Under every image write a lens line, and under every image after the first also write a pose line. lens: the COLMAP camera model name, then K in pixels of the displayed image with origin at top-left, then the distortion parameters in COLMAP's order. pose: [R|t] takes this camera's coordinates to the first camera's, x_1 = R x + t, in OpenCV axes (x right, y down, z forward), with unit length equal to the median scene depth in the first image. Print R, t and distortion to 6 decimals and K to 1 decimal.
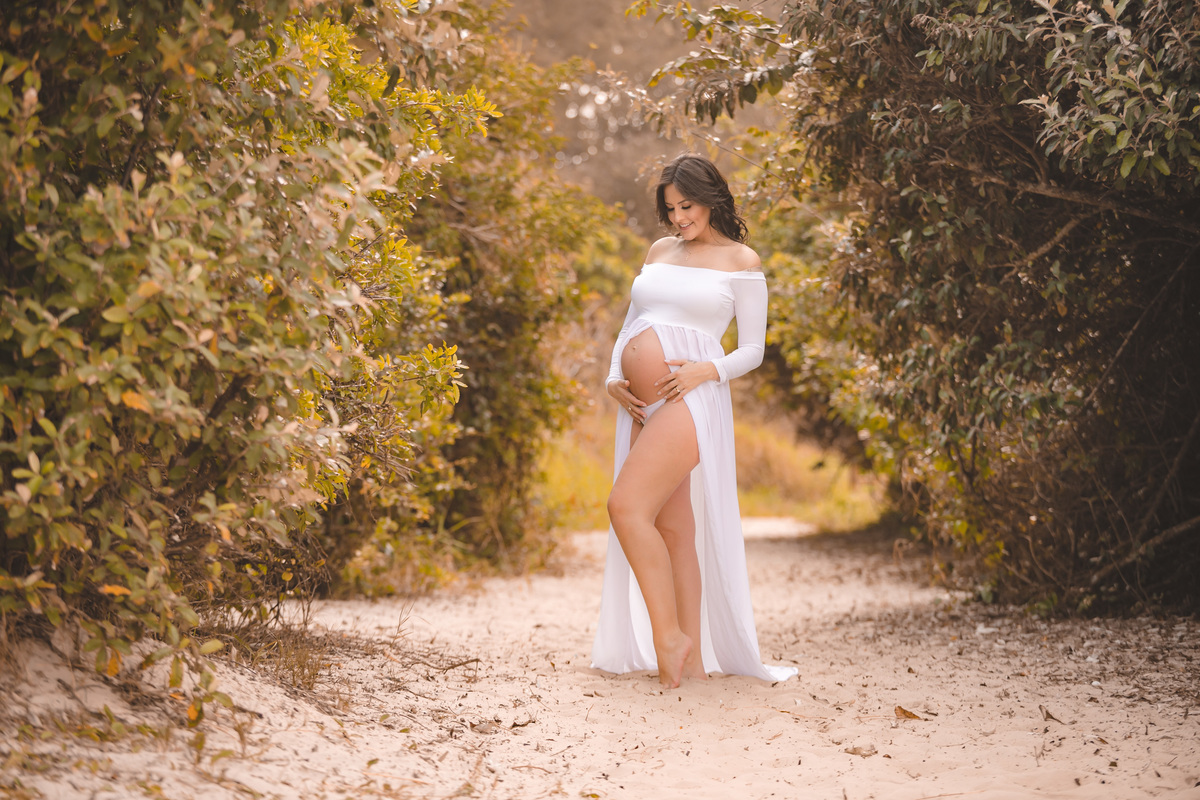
lens RADIAL K [[3909.9, 0, 600.0], [0, 3909.9, 400.0], [0, 0, 1]] dist [0.054000, 0.667098]
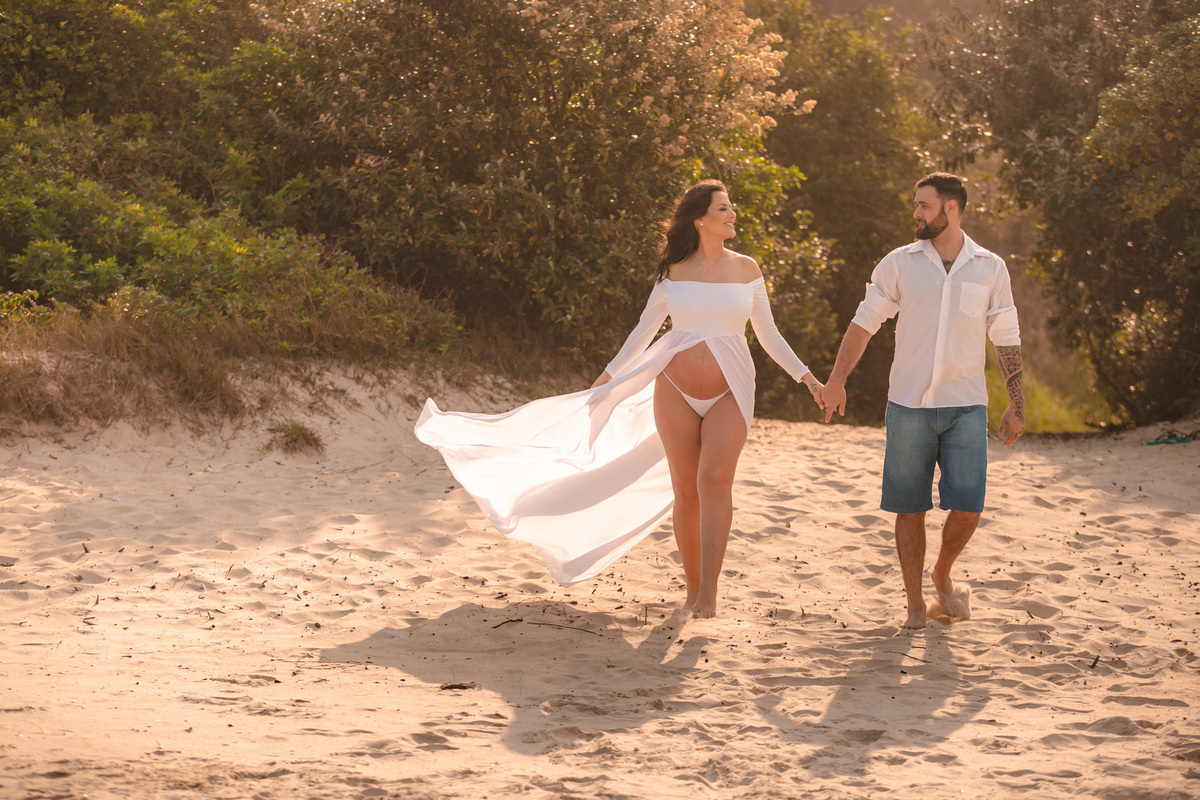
lens RADIAL K [[3667.7, 0, 600.0], [0, 3667.7, 400.0], [0, 0, 1]] dist [0.172809, 0.333756]
pose [[0.984722, 0.022816, -0.172634, 0.373191], [-0.020889, 0.999698, 0.012970, 0.048850], [0.172877, -0.009166, 0.984901, -1.831766]]
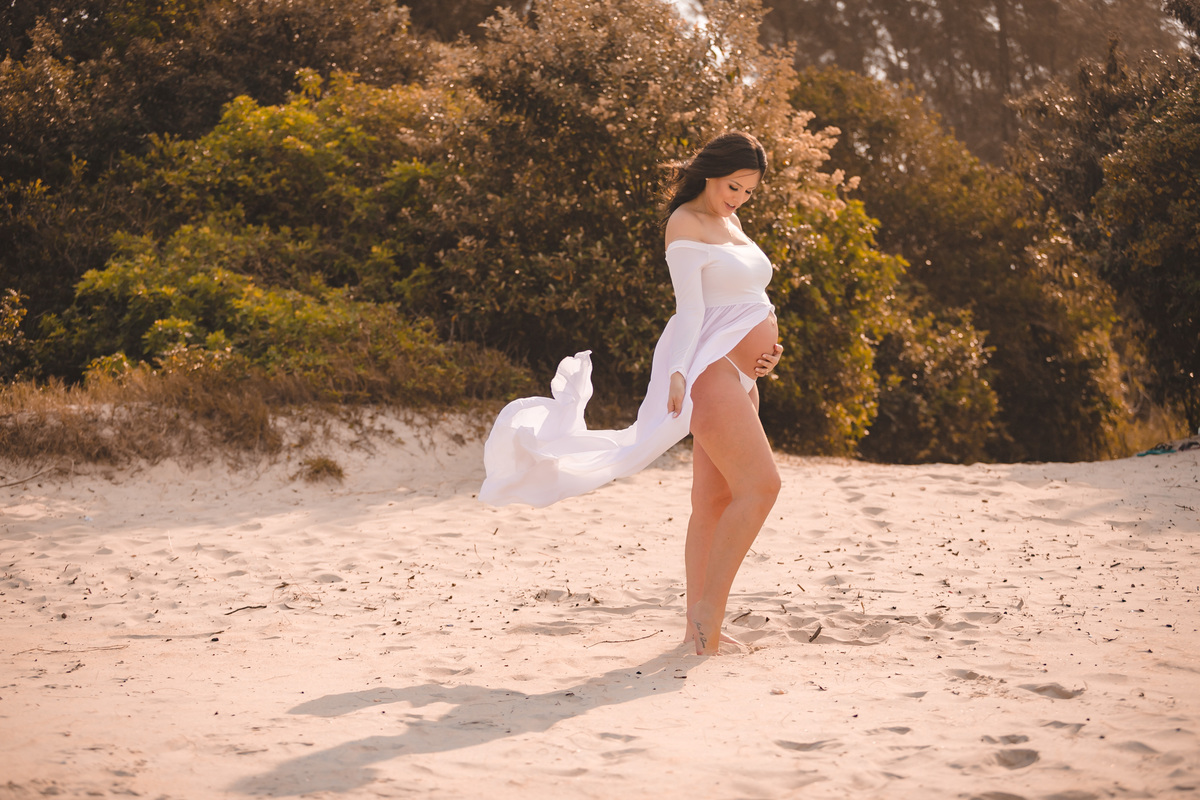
lens RADIAL K [[2411.4, 0, 600.0], [0, 2411.4, 400.0], [0, 0, 1]] dist [-0.270156, -0.074224]
pose [[0.939211, -0.028270, -0.342174, 0.558212], [0.017065, 0.999216, -0.035716, 0.124966], [0.342916, 0.027705, 0.938957, -1.072048]]
